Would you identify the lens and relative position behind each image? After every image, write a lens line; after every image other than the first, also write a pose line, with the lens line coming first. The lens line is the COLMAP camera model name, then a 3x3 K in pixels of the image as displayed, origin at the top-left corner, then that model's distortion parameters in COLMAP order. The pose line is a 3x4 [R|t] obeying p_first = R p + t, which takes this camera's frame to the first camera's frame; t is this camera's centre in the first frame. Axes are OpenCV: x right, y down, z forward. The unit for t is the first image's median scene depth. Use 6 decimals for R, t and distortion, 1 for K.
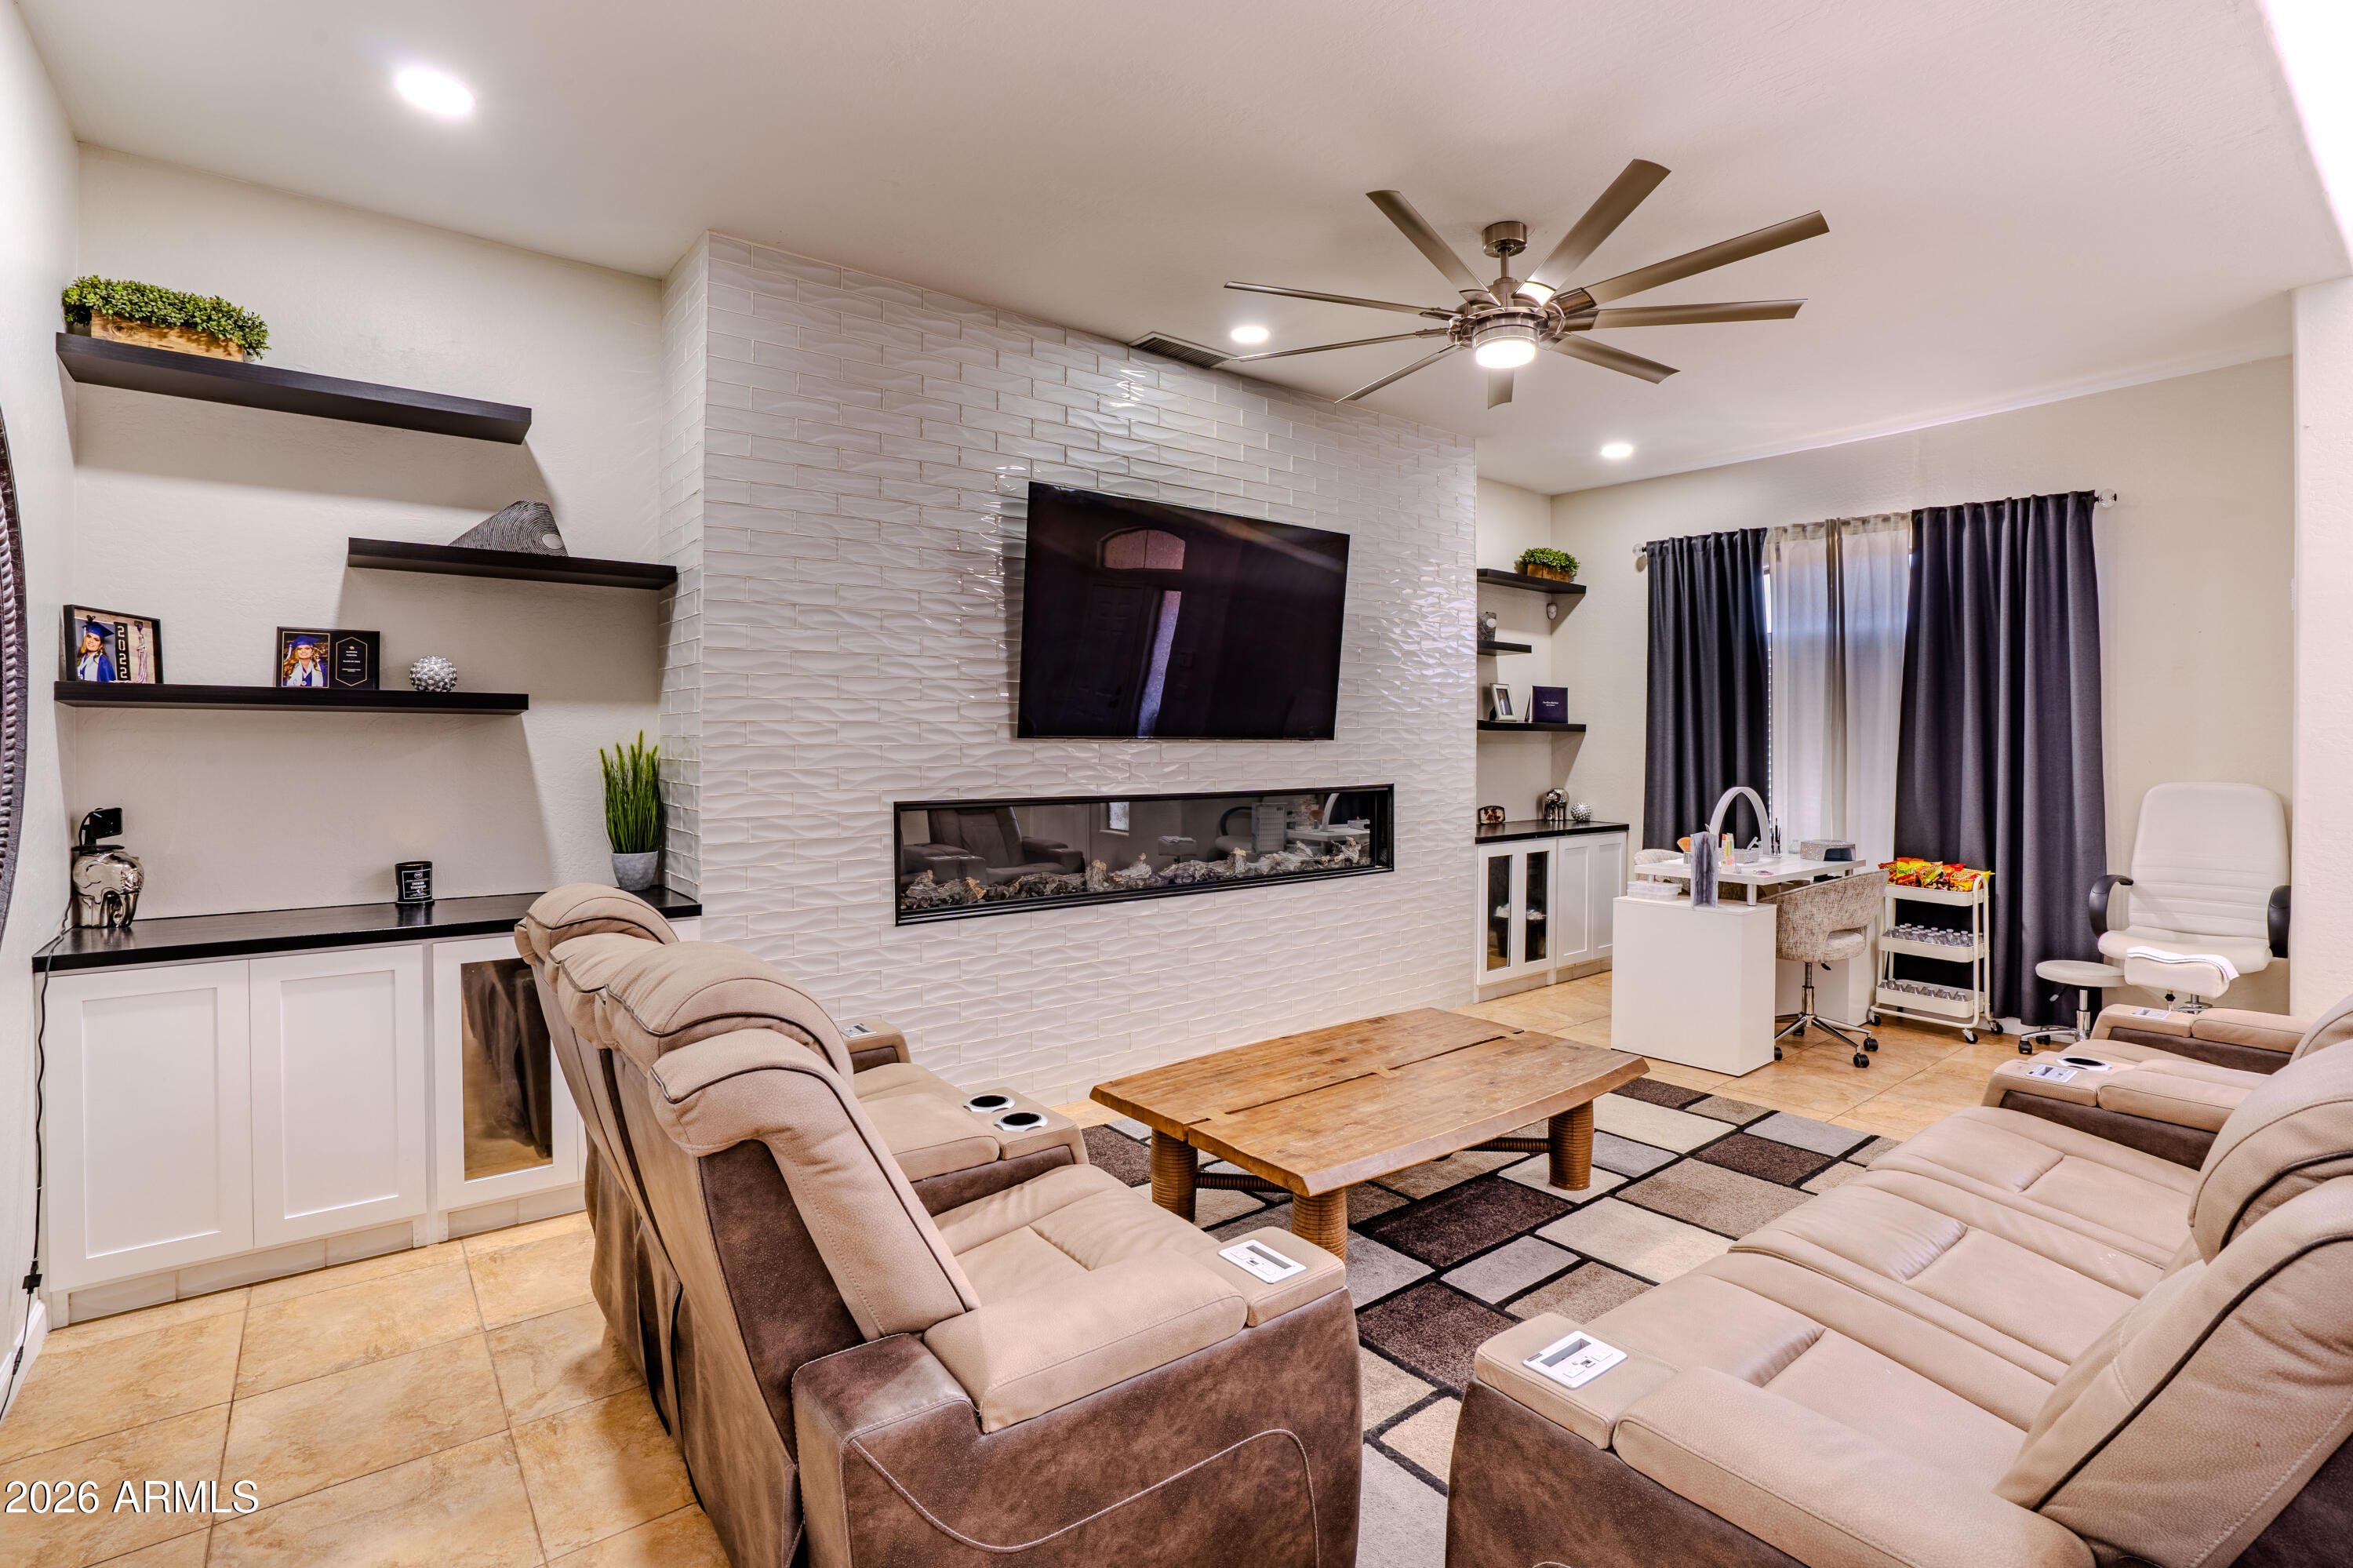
lens RADIAL K [[1106.5, 0, 1174.5], [0, 1106.5, 770.2], [0, 0, 1]] dist [-0.072645, 0.036812]
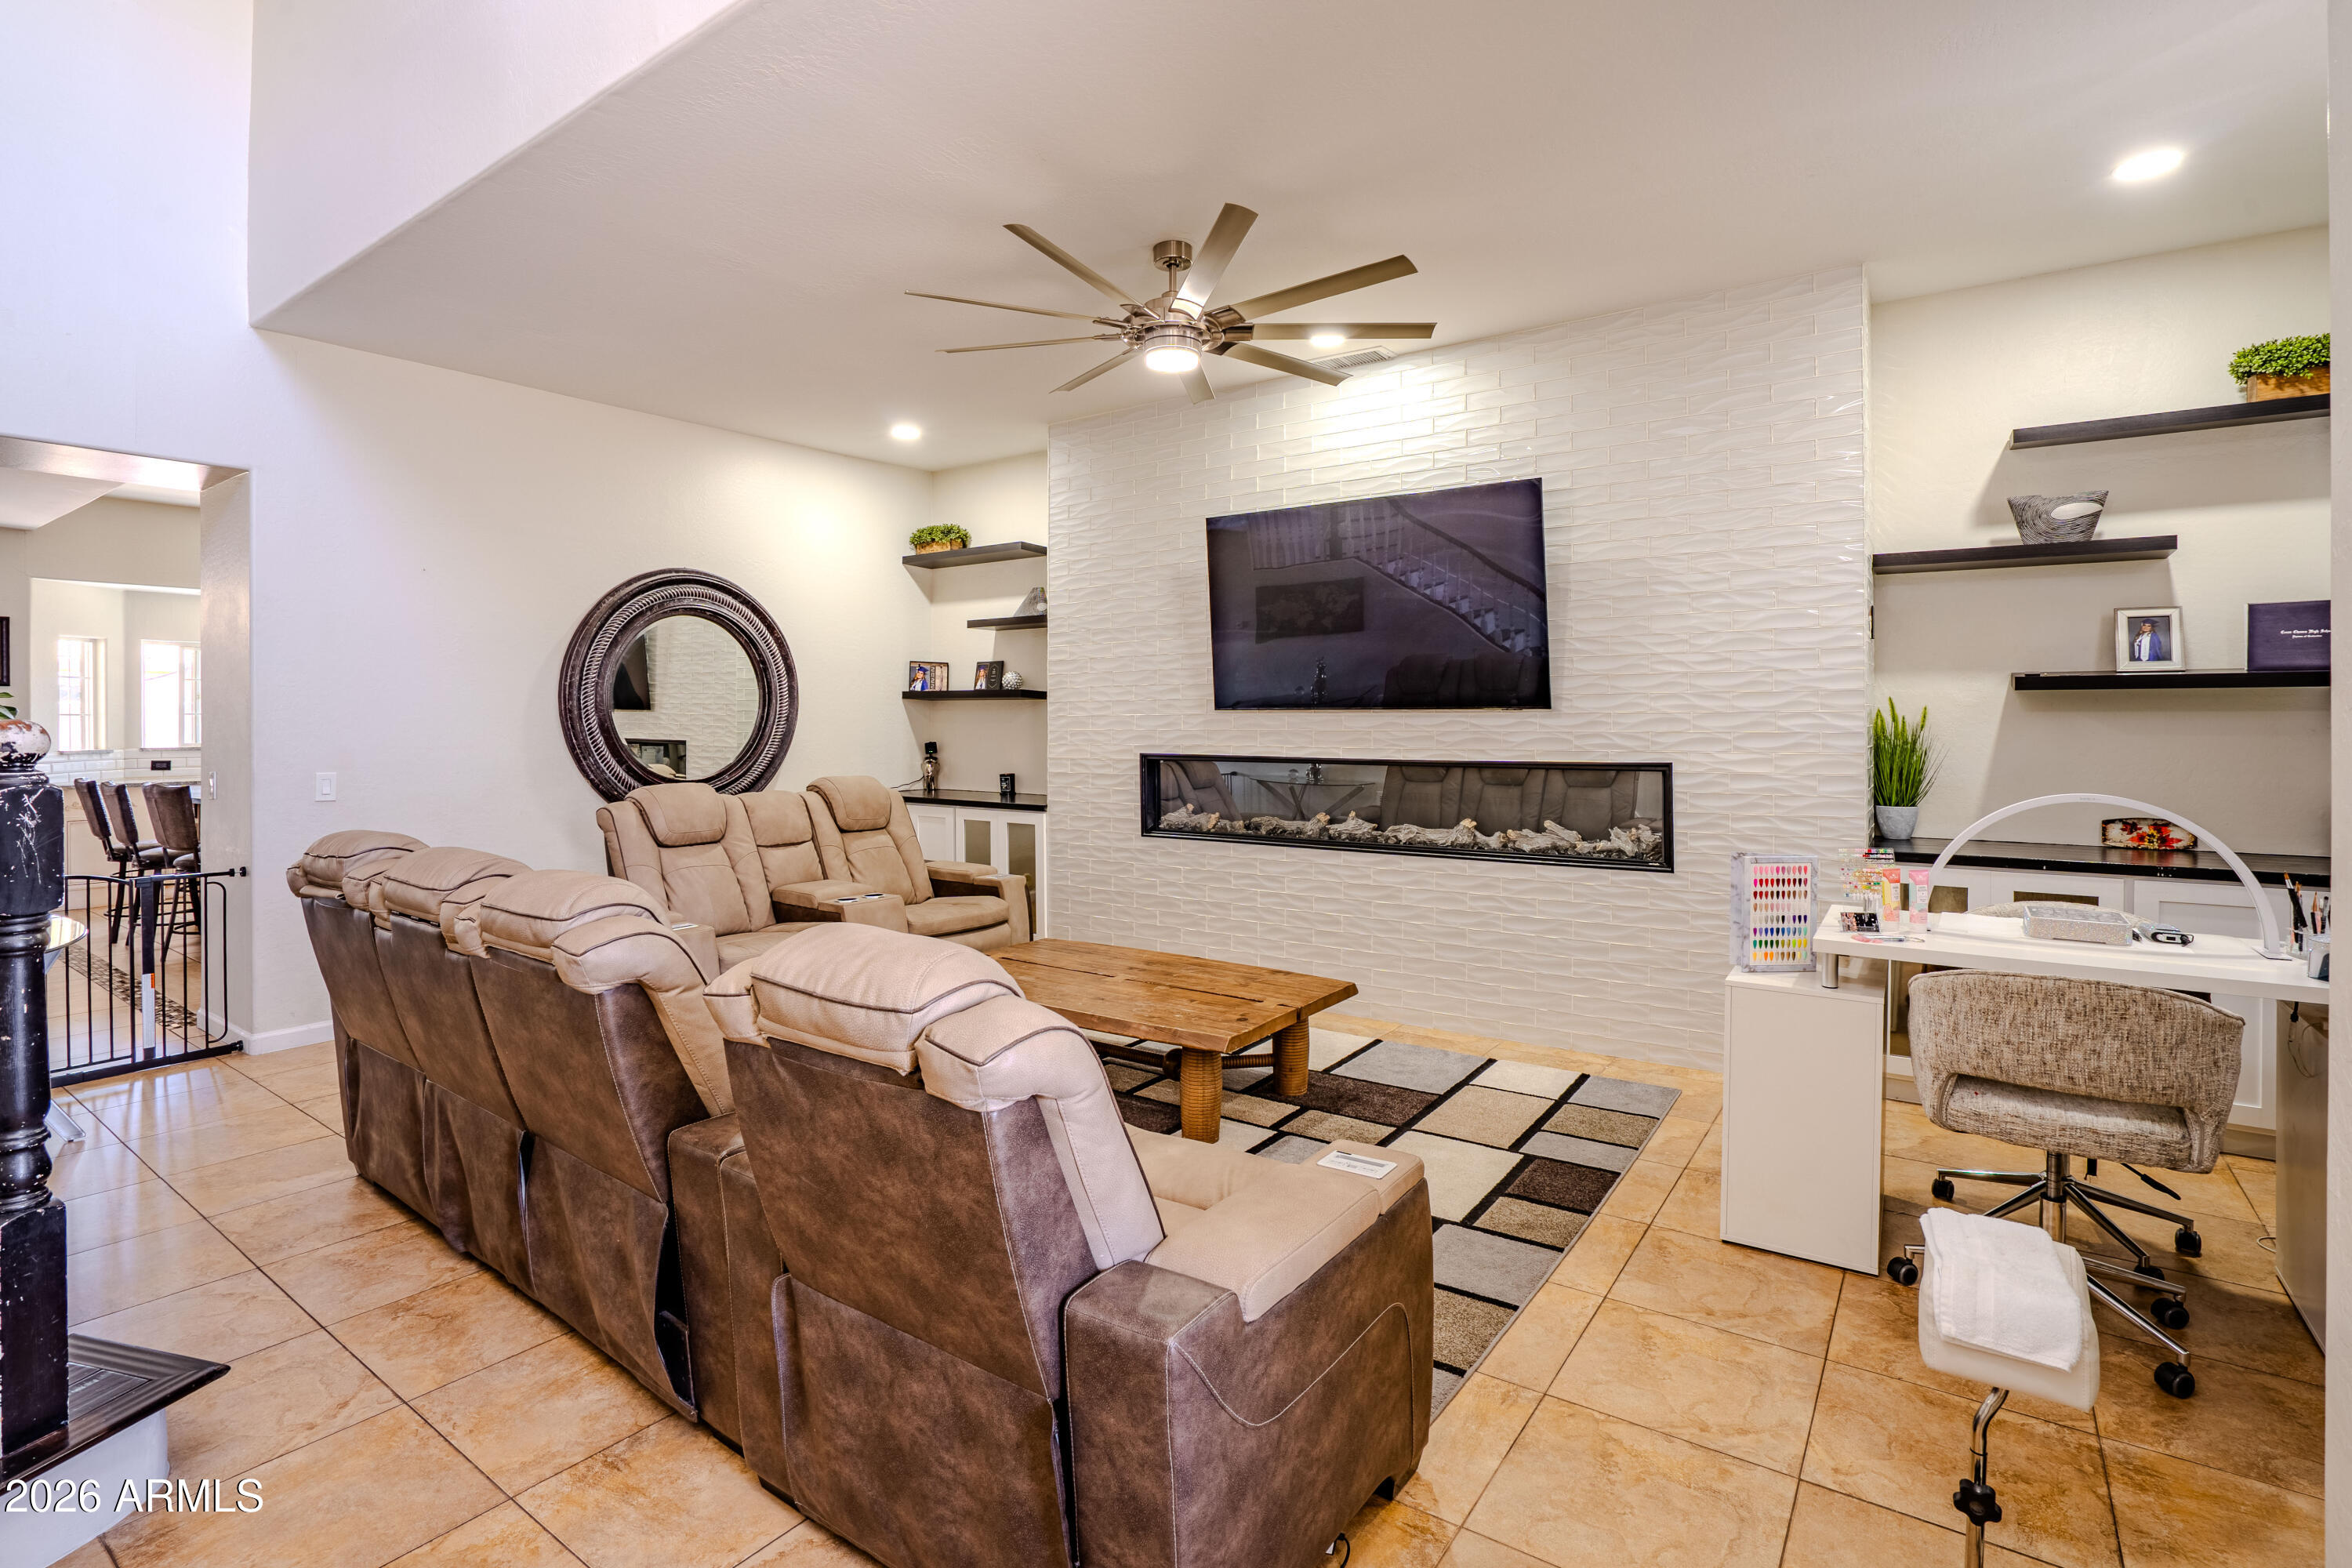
lens RADIAL K [[1133.6, 0, 1172.6], [0, 1133.6, 706.9], [0, 0, 1]] dist [-0.070918, 0.021482]
pose [[0.289095, -0.004381, -0.957290, 1.223535], [-0.014413, 0.999856, -0.008929, -0.022234], [0.957192, 0.016379, 0.288990, 0.585349]]
